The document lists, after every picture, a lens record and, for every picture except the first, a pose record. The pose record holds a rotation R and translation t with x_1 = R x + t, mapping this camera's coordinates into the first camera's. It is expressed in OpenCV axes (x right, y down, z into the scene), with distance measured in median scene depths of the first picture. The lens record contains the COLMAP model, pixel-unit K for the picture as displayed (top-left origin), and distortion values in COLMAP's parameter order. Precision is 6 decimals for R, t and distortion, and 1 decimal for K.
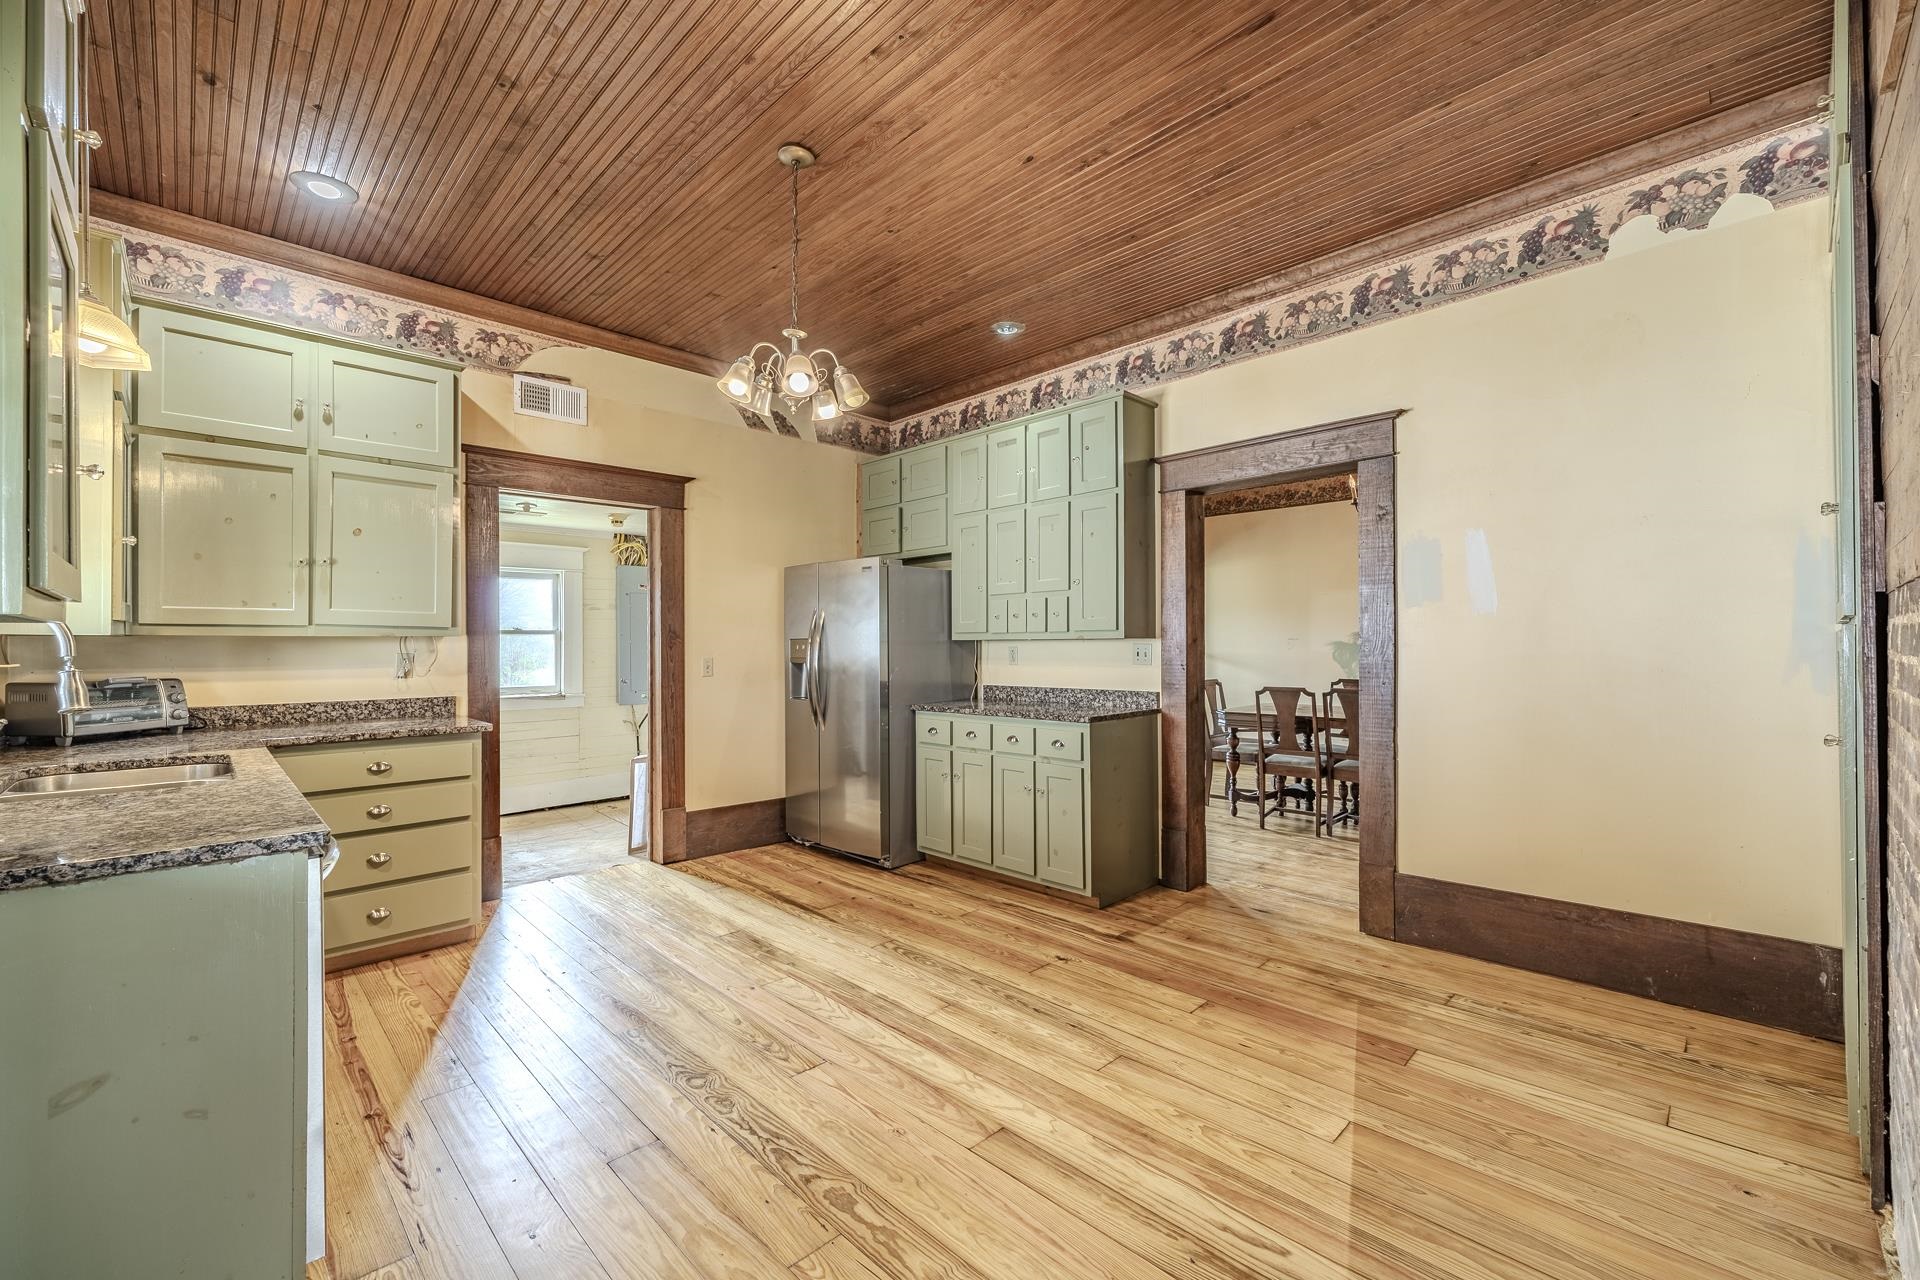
lens RADIAL K [[784.3, 0, 956.5], [0, 784.3, 641.4], [0, 0, 1]] dist [0.000258, -0.000259]
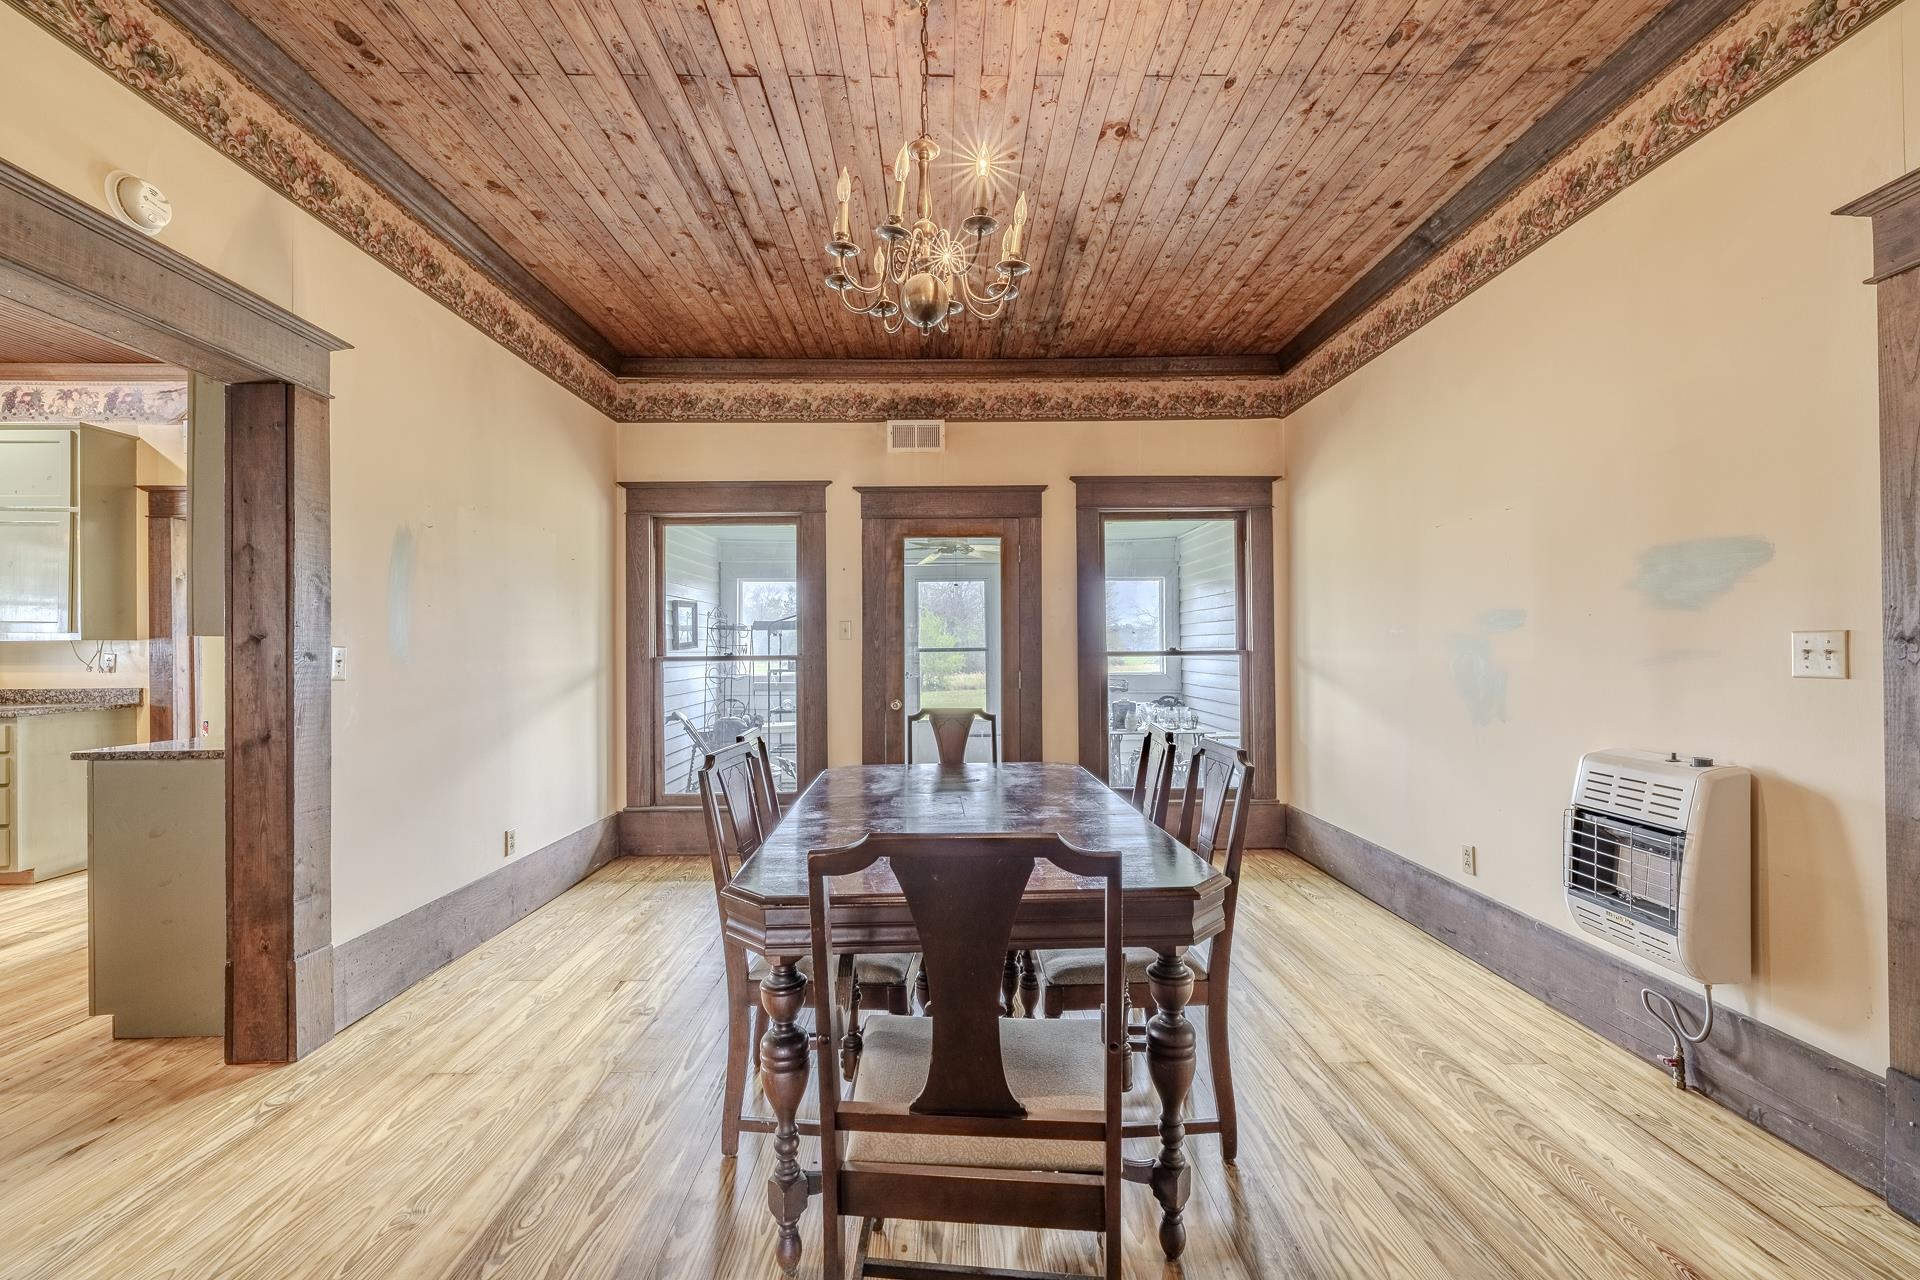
lens RADIAL K [[771.9, 0, 955.8], [0, 771.9, 642.5], [0, 0, 1]] dist [-0.000035, -0.000107]
pose [[0.721021, -0.004851, -0.692896, 1.075248], [0.005692, 0.999983, -0.001078, 0.005067], [0.692890, -0.003167, 0.721037, 0.944789]]
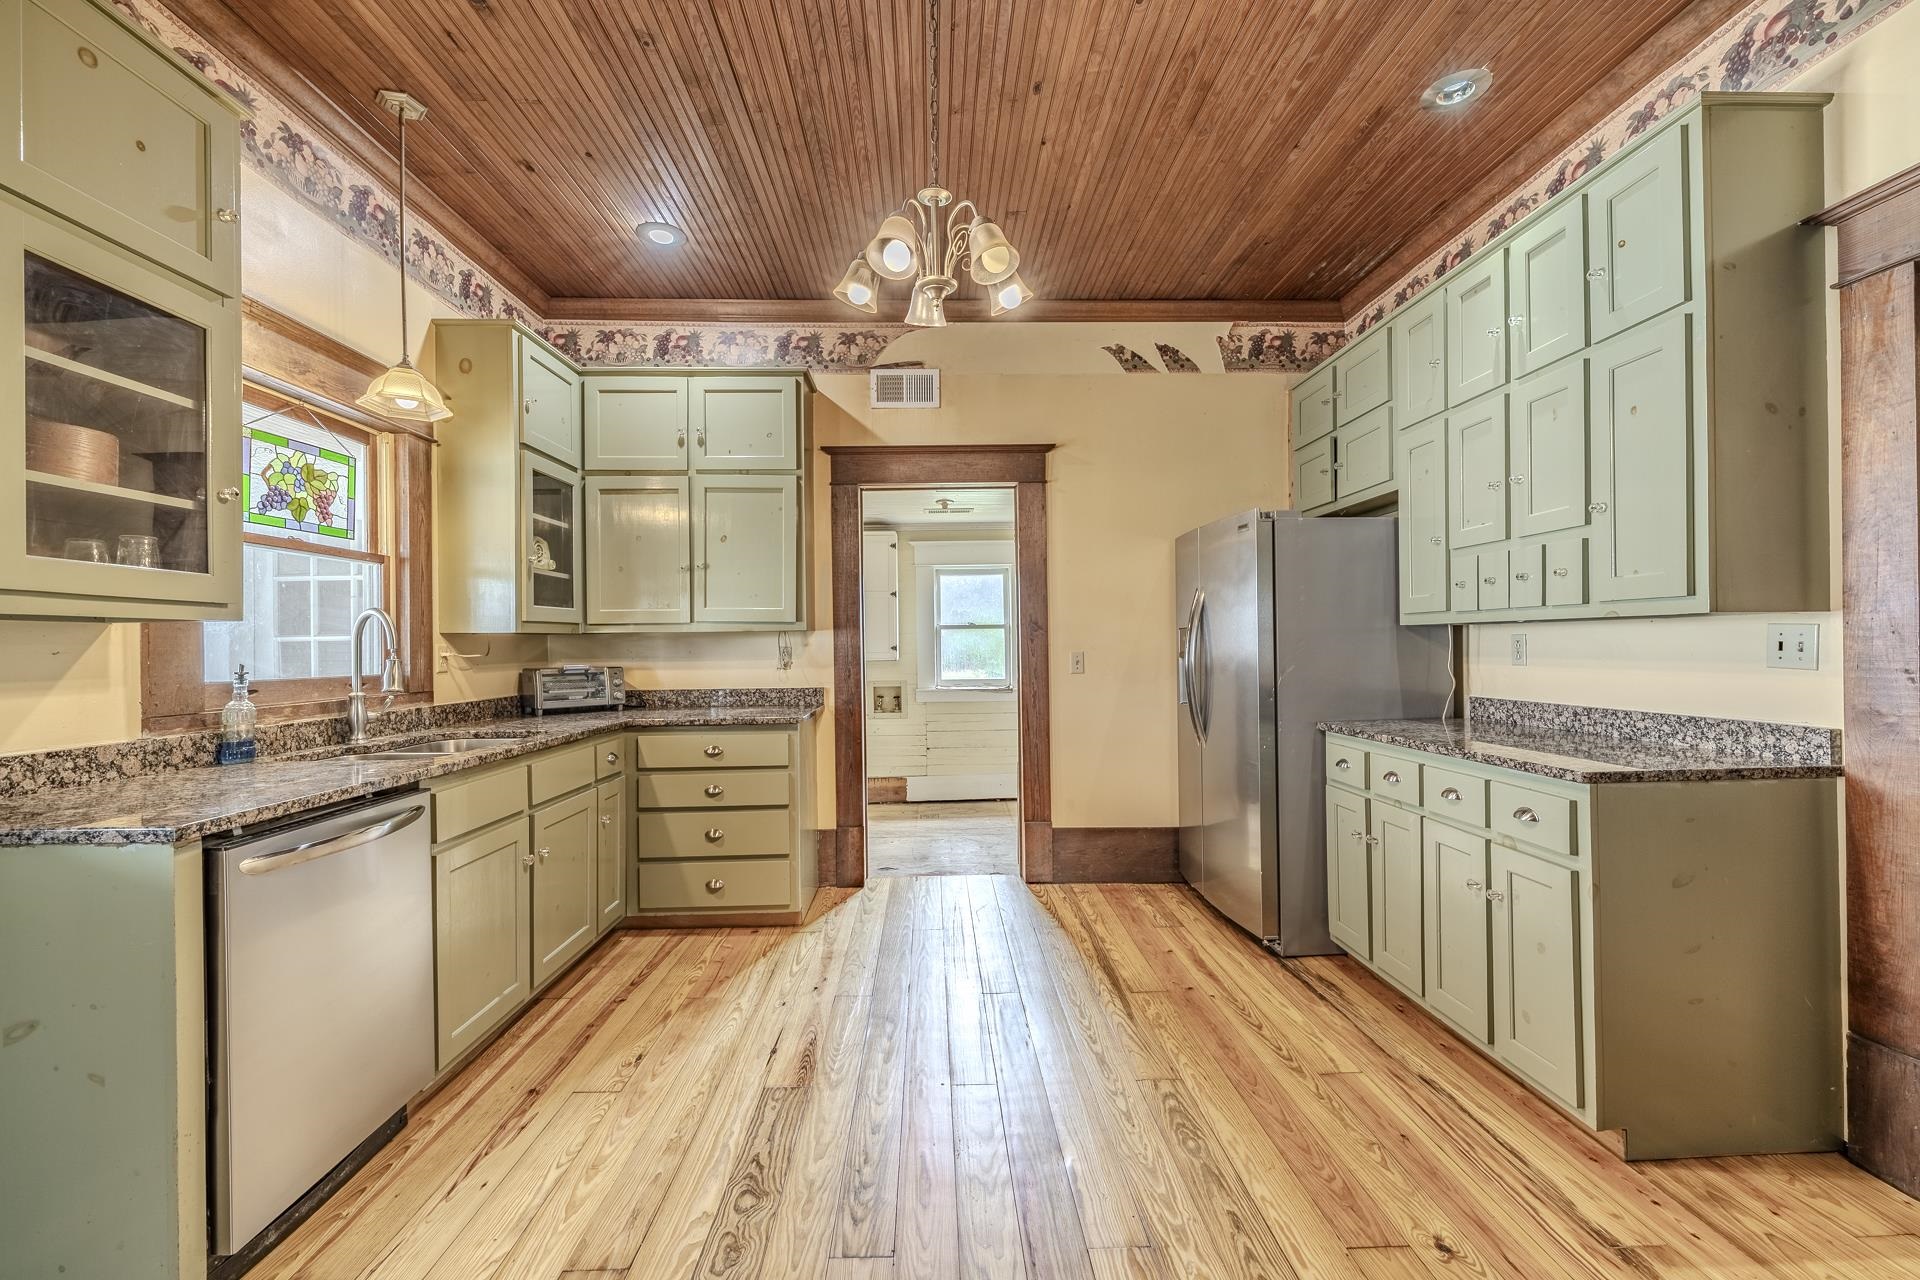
lens RADIAL K [[784.3, 0, 956.5], [0, 784.3, 641.4], [0, 0, 1]] dist [0.000258, -0.000259]
pose [[0.732750, -0.006381, -0.680468, 0.195400], [0.011471, 0.999930, 0.002975, 0.006488], [0.680401, -0.009985, 0.732772, 0.325978]]
